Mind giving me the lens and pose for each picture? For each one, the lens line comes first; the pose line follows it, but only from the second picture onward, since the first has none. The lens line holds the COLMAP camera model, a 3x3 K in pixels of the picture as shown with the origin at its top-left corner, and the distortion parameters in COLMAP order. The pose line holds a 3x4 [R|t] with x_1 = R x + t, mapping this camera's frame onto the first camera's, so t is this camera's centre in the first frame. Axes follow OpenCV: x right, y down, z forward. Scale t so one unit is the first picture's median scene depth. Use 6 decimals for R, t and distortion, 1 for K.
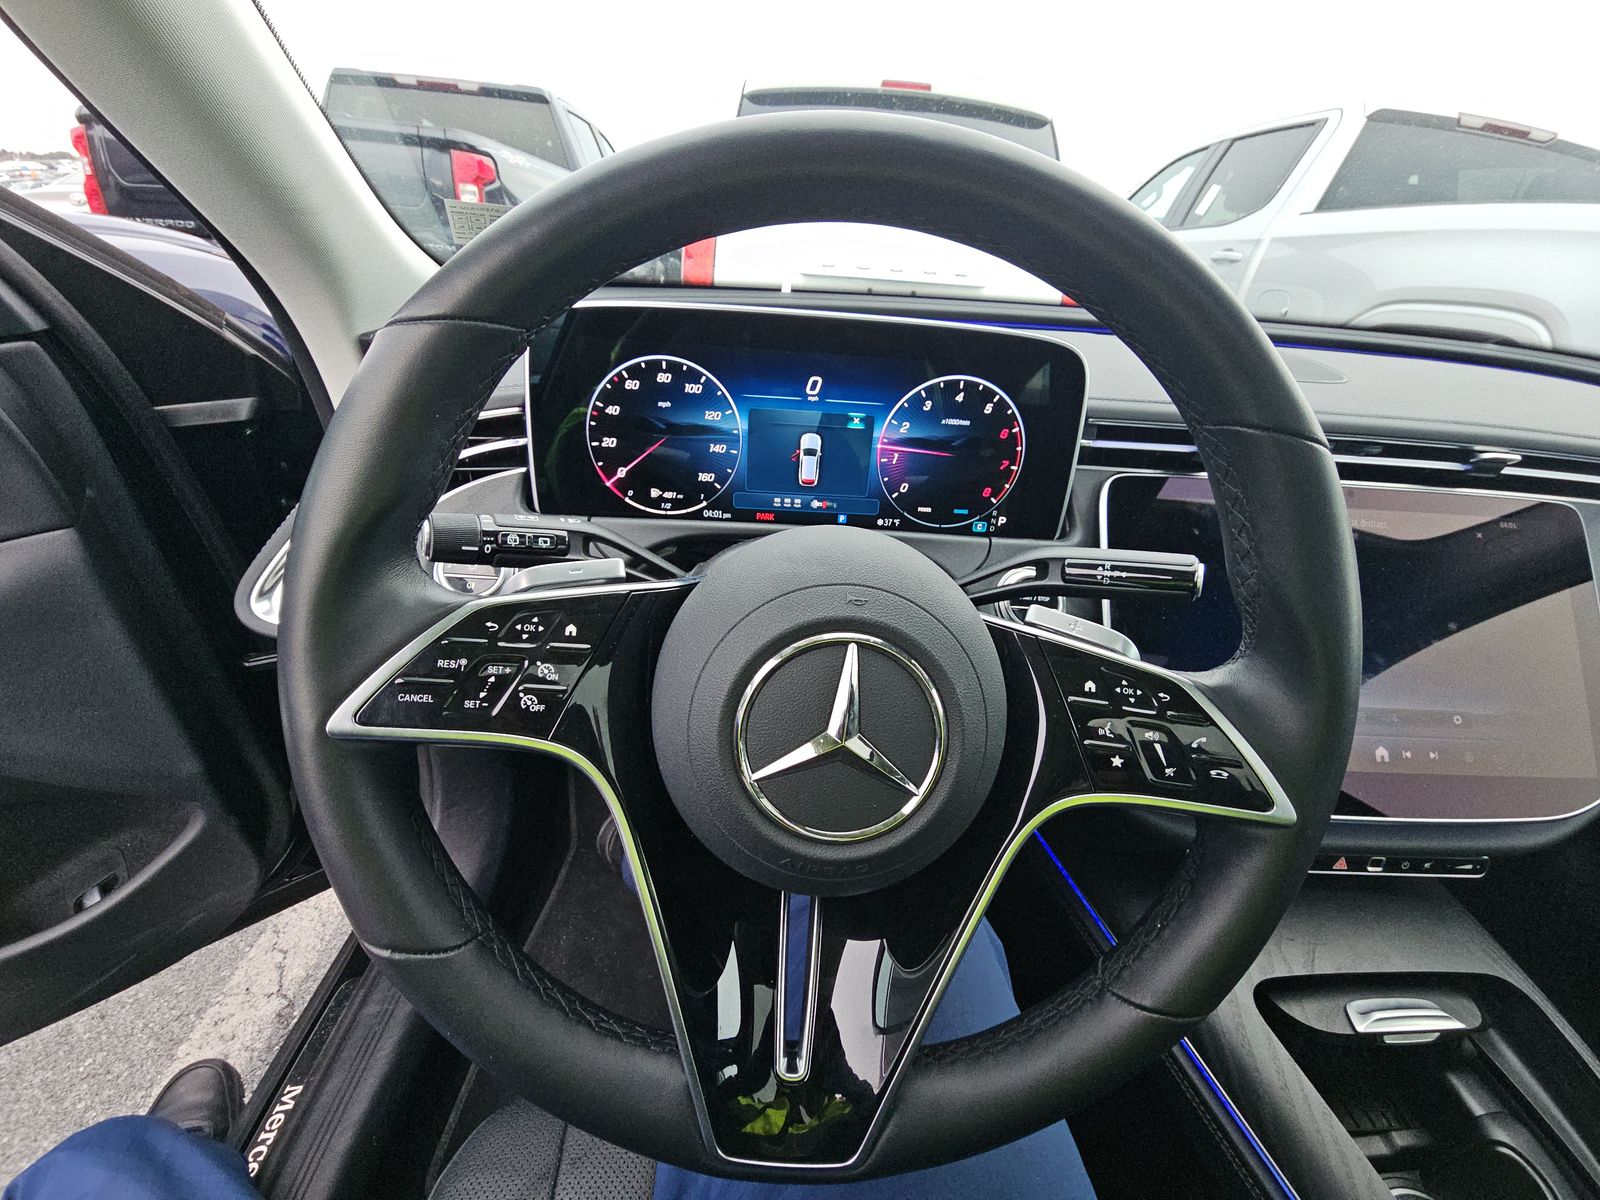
lens RADIAL K [[647.6, 0, 800.0], [0, 647.6, 600.0], [0, 0, 1]] dist [-0.007425, -0.000355]
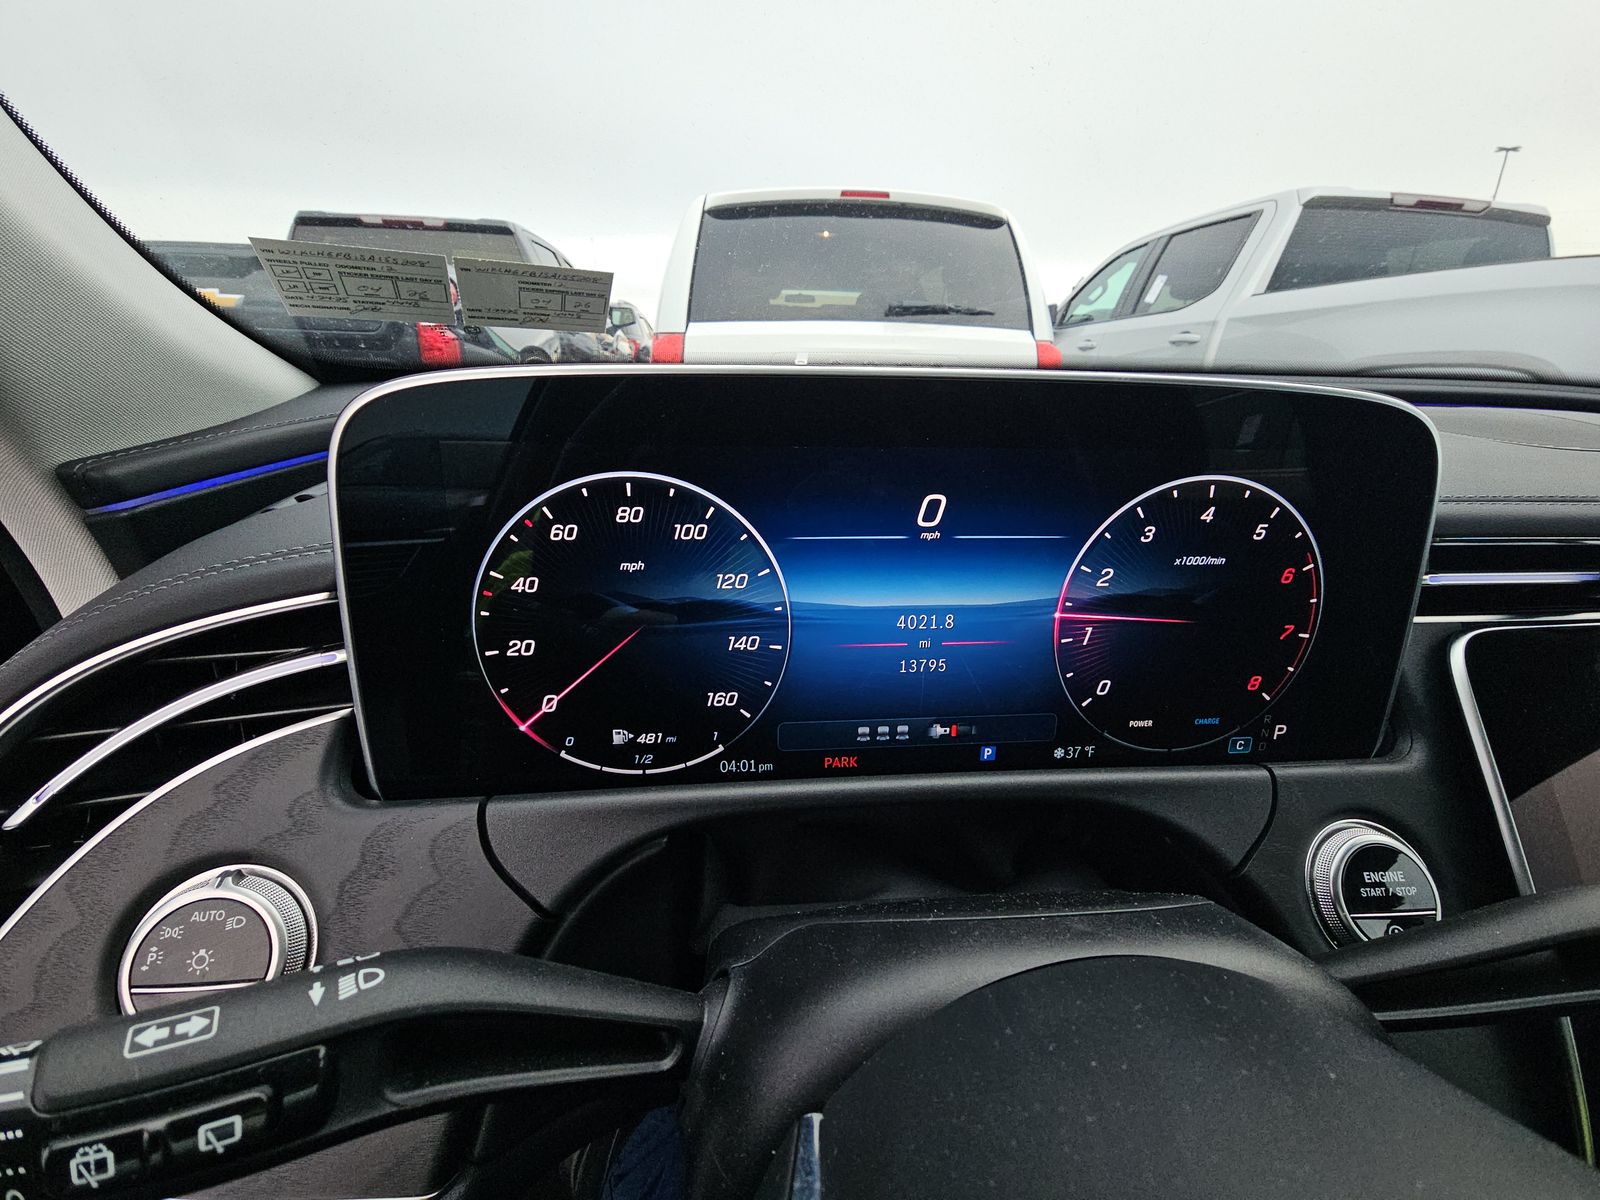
lens RADIAL K [[645.5, 0, 800.0], [0, 645.5, 600.0], [0, 0, 1]] dist [-0.001619, -0.000061]
pose [[0.997151, -0.065234, 0.037862, -0.099688], [0.069888, 0.987887, -0.138545, -0.193404], [-0.028366, 0.140797, 0.989632, 0.498564]]
